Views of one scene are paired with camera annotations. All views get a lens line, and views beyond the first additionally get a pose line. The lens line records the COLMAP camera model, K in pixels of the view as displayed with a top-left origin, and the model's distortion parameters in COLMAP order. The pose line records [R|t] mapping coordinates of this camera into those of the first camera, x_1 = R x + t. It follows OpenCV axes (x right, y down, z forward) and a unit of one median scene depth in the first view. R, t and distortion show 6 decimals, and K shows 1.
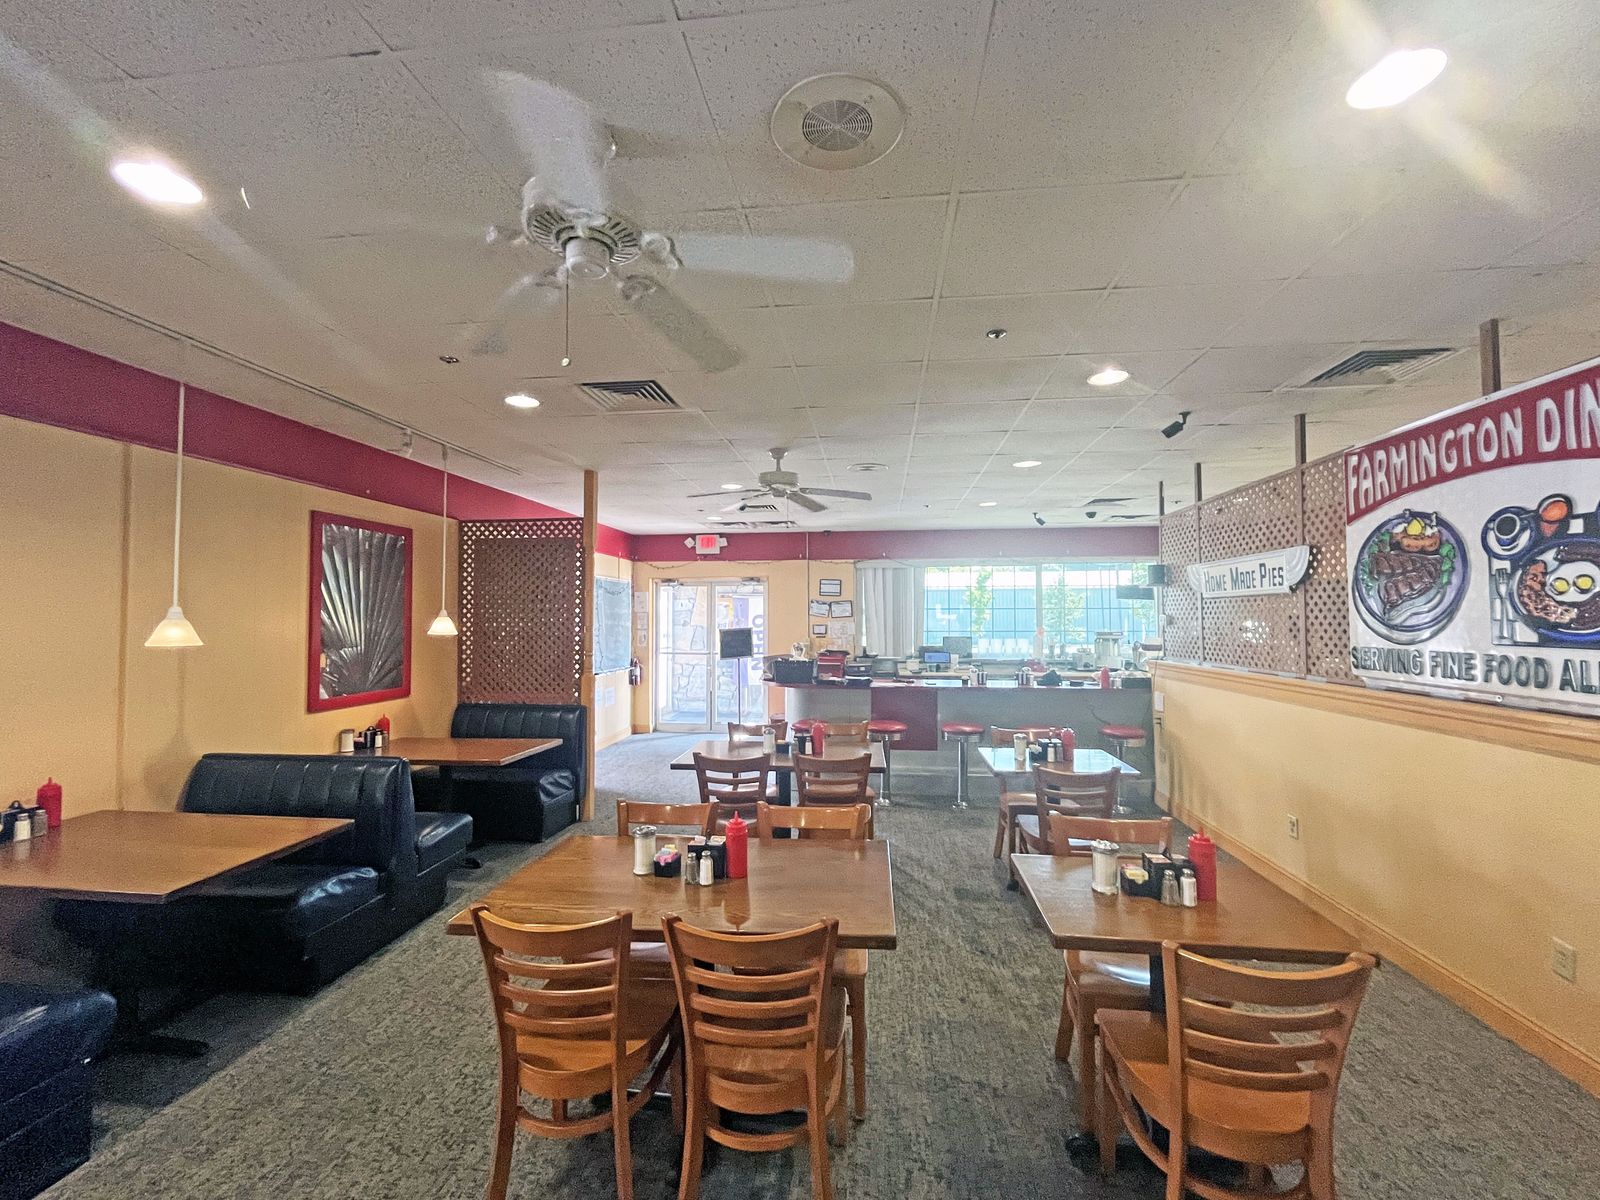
lens RADIAL K [[661.0, 0, 804.1], [0, 661.0, 599.3], [0, 0, 1]] dist [-0.003638, -0.000421]
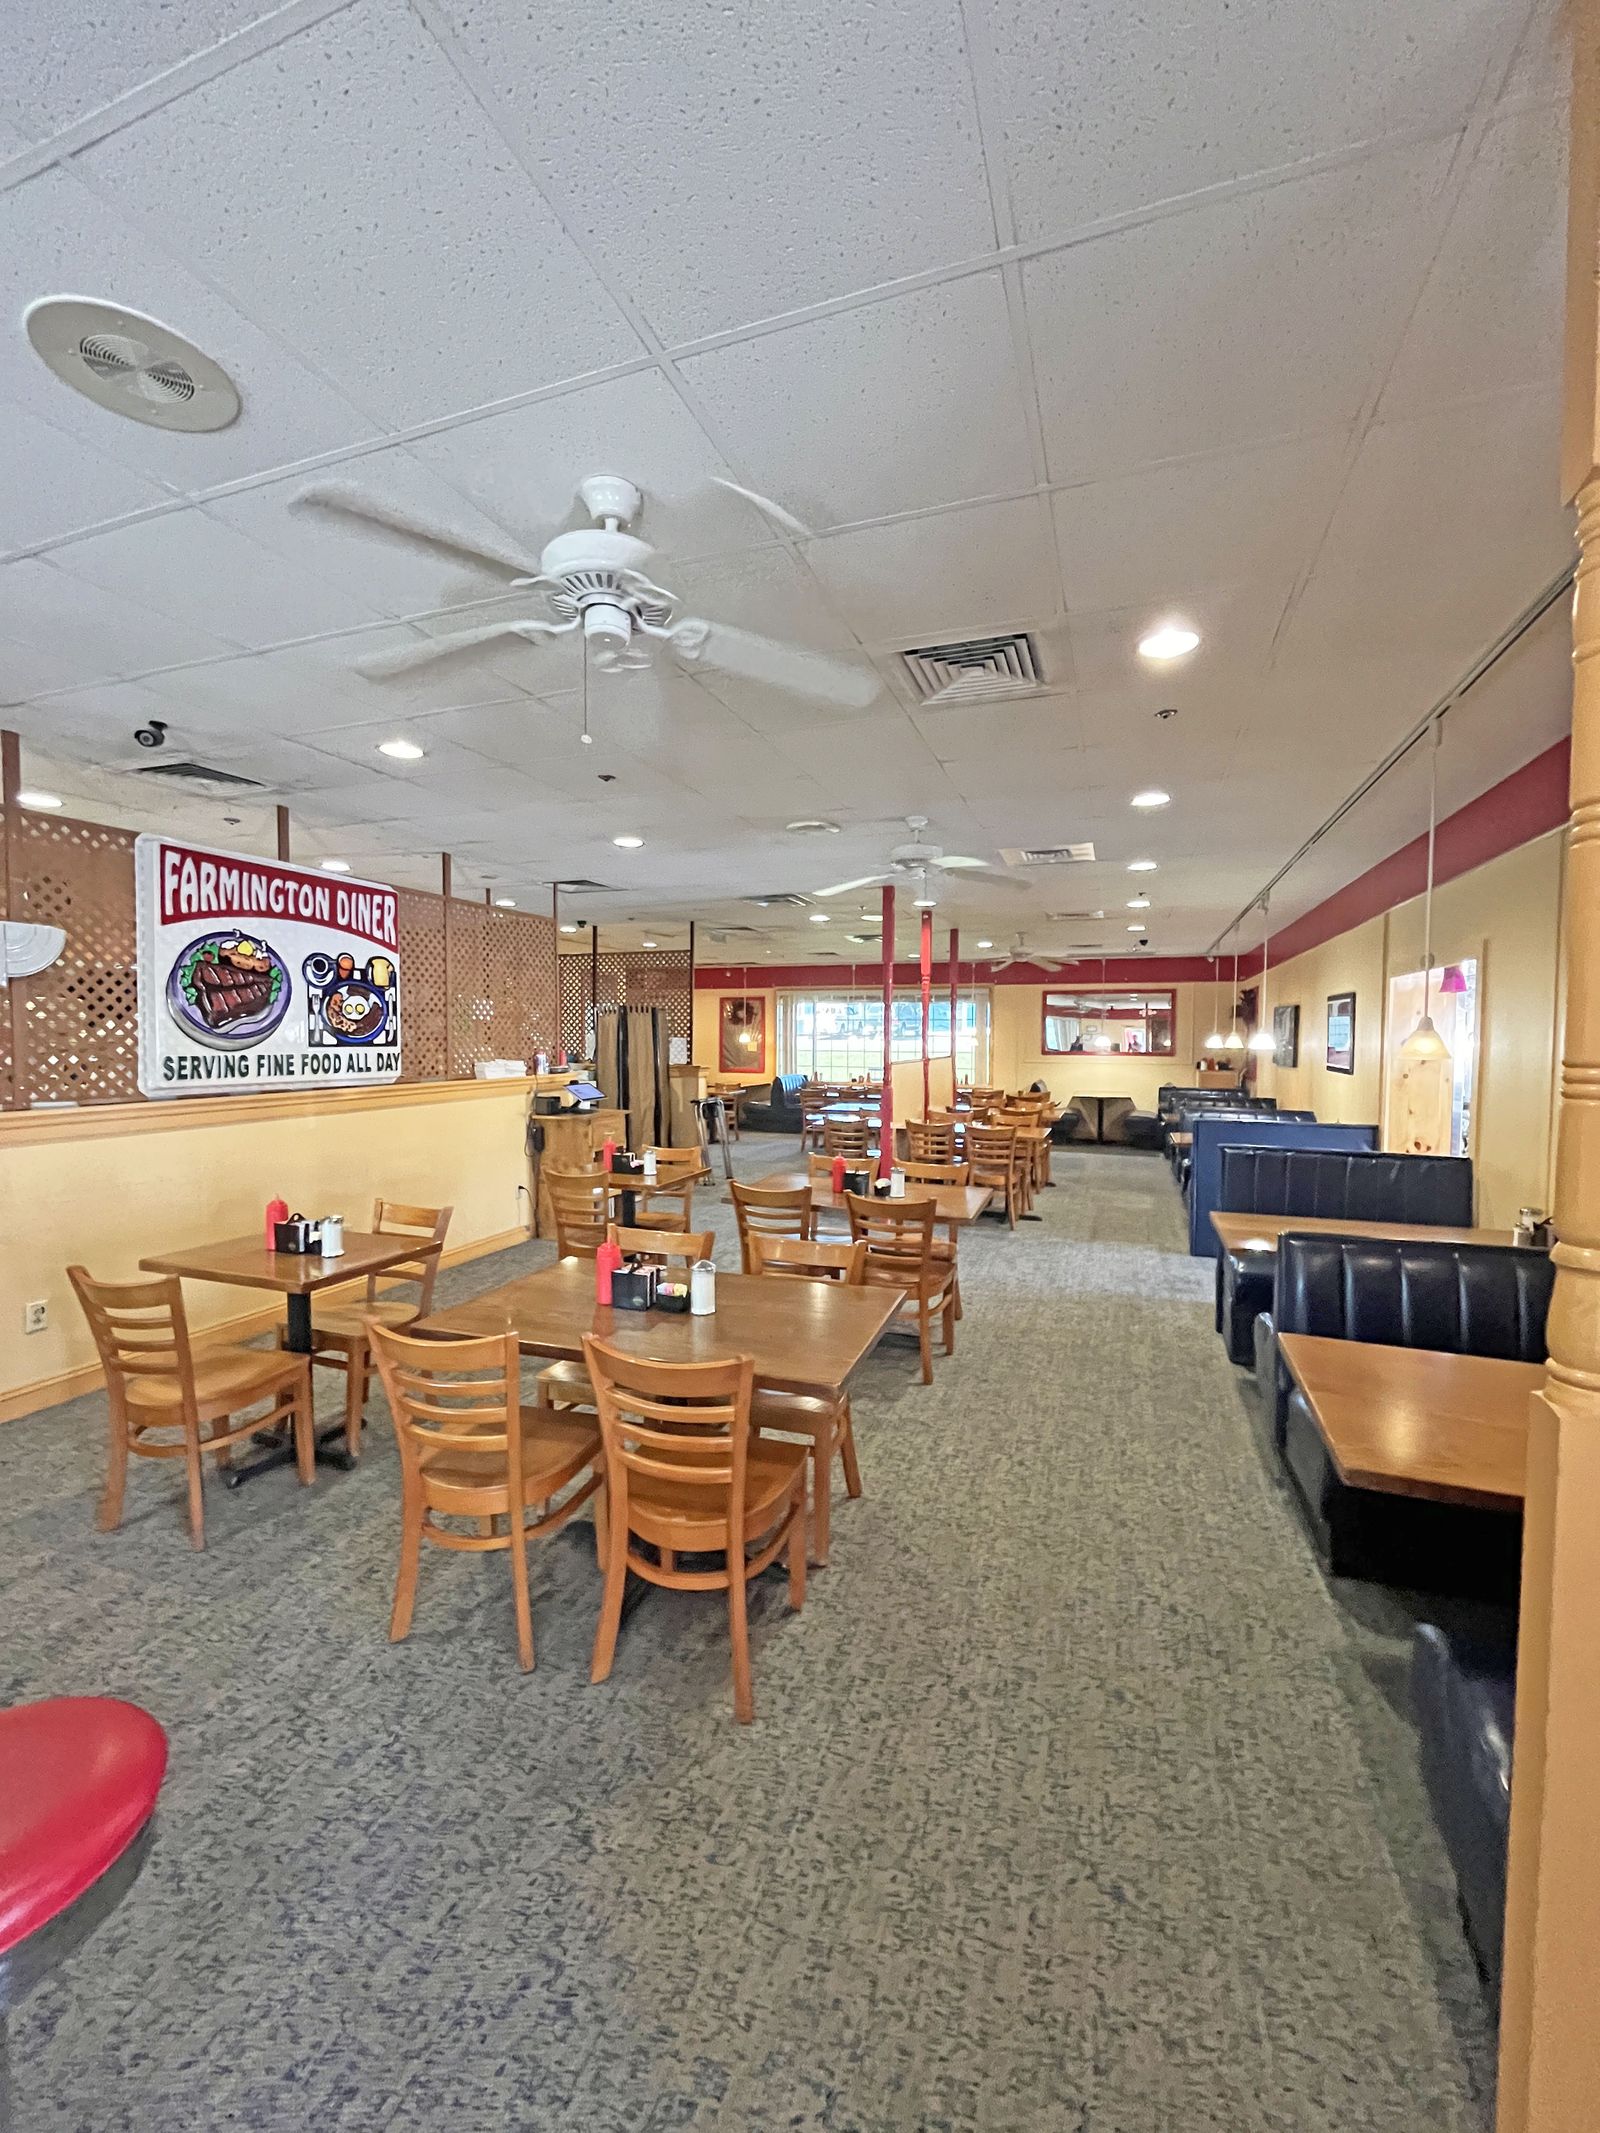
lens RADIAL K [[881.2, 0, 805.0], [0, 881.2, 1073.3], [0, 0, 1]] dist [-0.003638, -0.000421]
pose [[-0.970649, -0.013001, 0.240151, -0.428308], [-0.010662, 0.999882, 0.011035, 0.090281], [-0.240266, 0.008150, -0.970673, 2.489874]]
